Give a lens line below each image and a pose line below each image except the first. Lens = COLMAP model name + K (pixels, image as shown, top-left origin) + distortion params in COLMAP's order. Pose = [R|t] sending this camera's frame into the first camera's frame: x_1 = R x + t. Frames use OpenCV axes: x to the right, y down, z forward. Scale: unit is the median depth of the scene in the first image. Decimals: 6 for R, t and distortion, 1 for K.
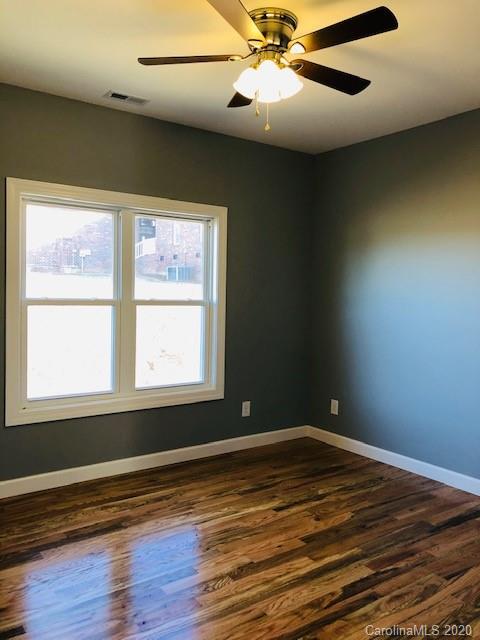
lens RADIAL K [[516.4, 0, 239.8], [0, 516.4, 300.0], [0, 0, 1]] dist [0.015953, -0.004945]
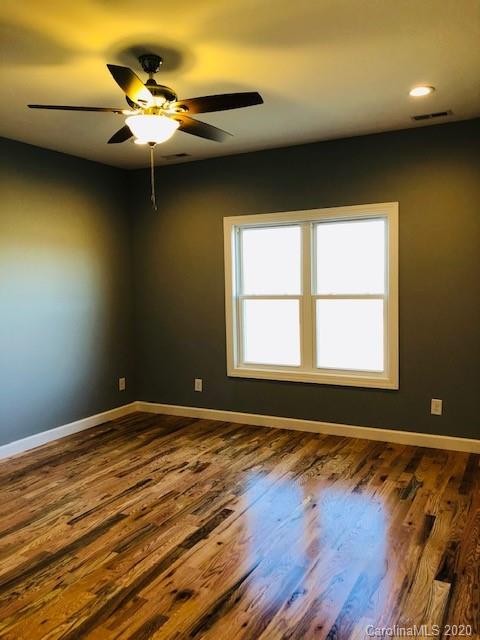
lens RADIAL K [[523.1, 0, 240.0], [0, 523.1, 320.0], [0, 0, 1]] dist [0.002972, -0.004220]
pose [[0.437834, 0.032268, -0.898477, 0.837376], [0.010679, 0.999099, 0.041086, 0.006899], [0.898992, -0.027584, 0.437095, 0.293130]]
